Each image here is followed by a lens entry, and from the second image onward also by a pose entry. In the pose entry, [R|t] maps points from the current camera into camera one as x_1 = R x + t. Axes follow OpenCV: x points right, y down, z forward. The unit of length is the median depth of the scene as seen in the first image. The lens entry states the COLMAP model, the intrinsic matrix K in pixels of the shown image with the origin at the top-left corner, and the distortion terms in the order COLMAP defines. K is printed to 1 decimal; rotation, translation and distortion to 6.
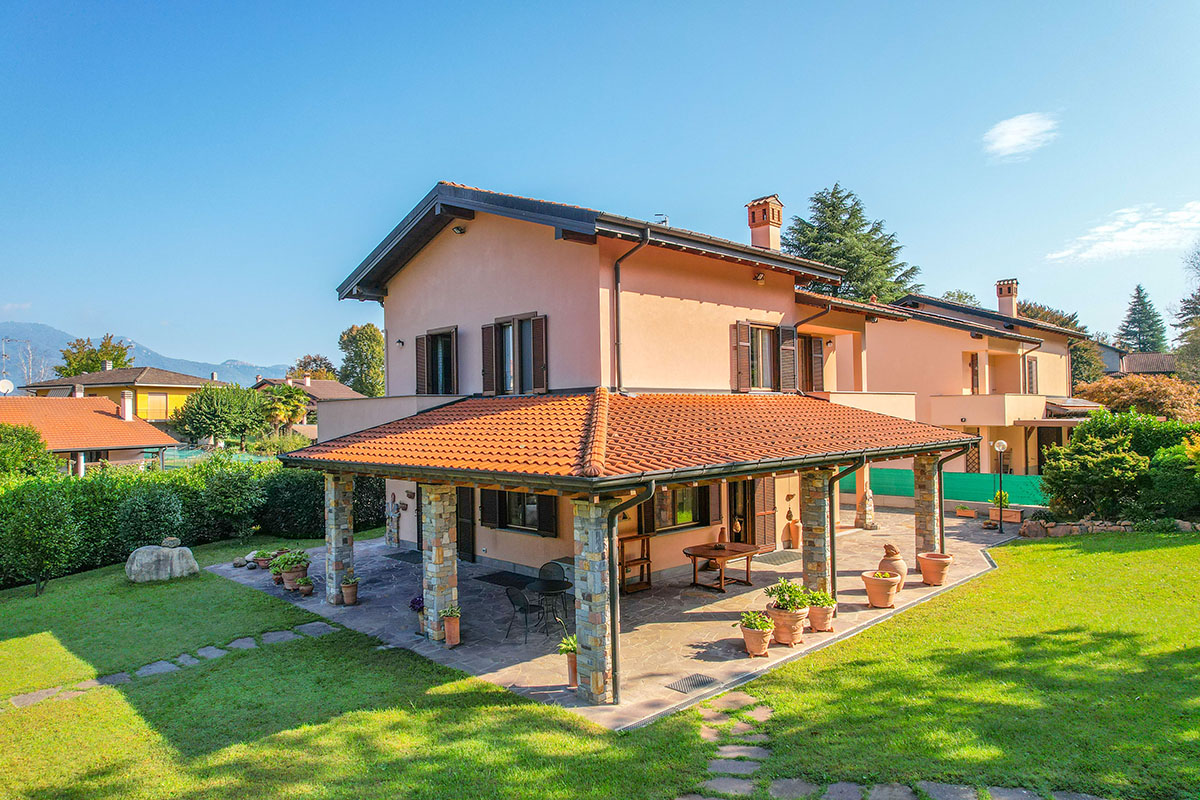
lens RADIAL K [[762.3, 0, 599.9], [0, 762.3, 423.3], [0, 0, 1]] dist [-0.092908, 0.074205]
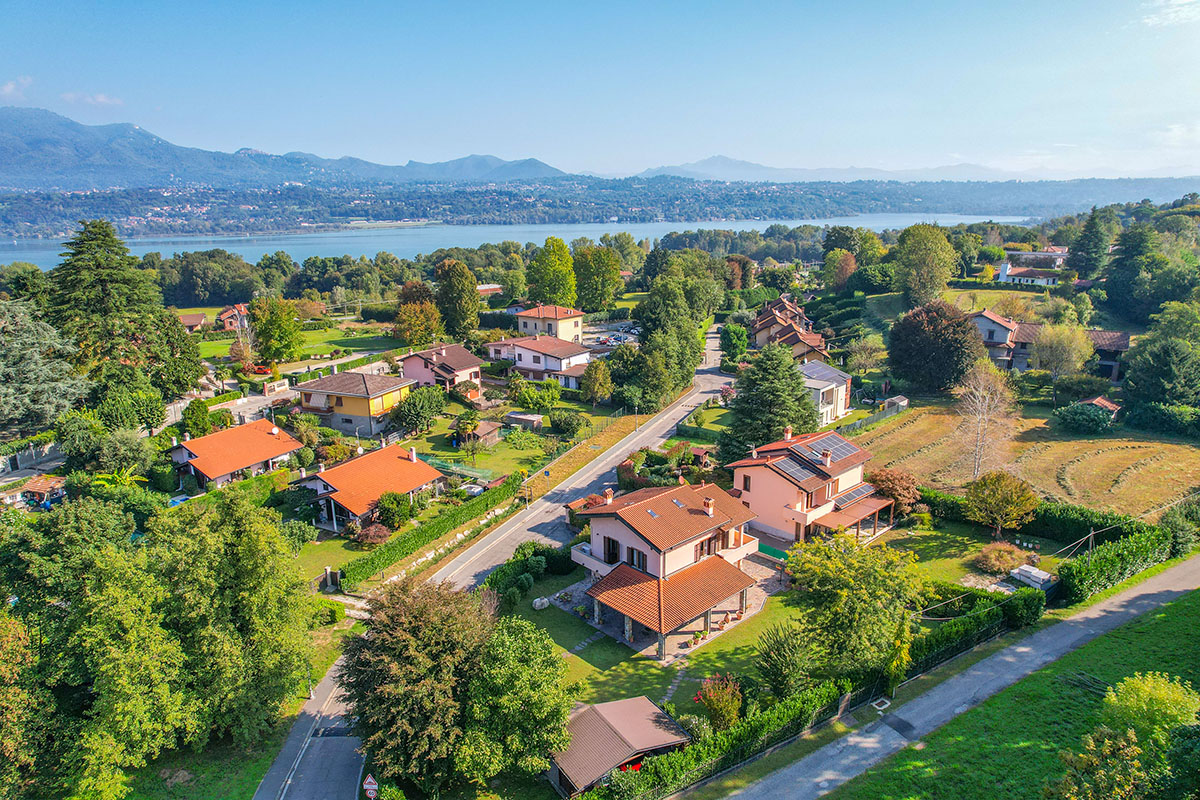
lens RADIAL K [[762.3, 0, 599.9], [0, 762.3, 423.3], [0, 0, 1]] dist [-0.092908, 0.074205]
pose [[0.999494, 0.015296, -0.027893, -0.218204], [-0.007153, 0.962425, 0.271454, -1.918206], [0.030997, -0.271117, 0.962047, -2.686723]]
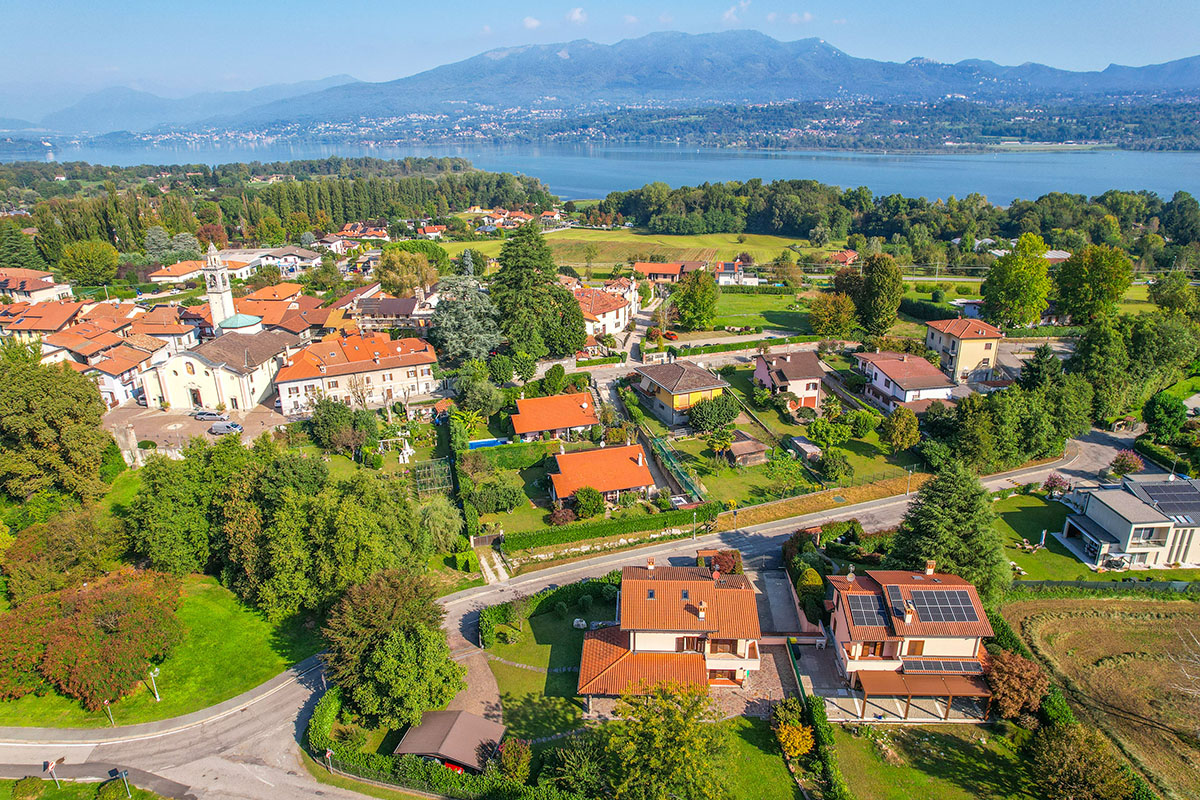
lens RADIAL K [[762.3, 0, 599.9], [0, 762.3, 423.3], [0, 0, 1]] dist [-0.092908, 0.074205]
pose [[0.675332, 0.281692, -0.681598, 2.609525], [-0.003730, 0.925477, 0.378786, -3.034942], [0.737504, -0.253264, 0.626055, -1.676354]]
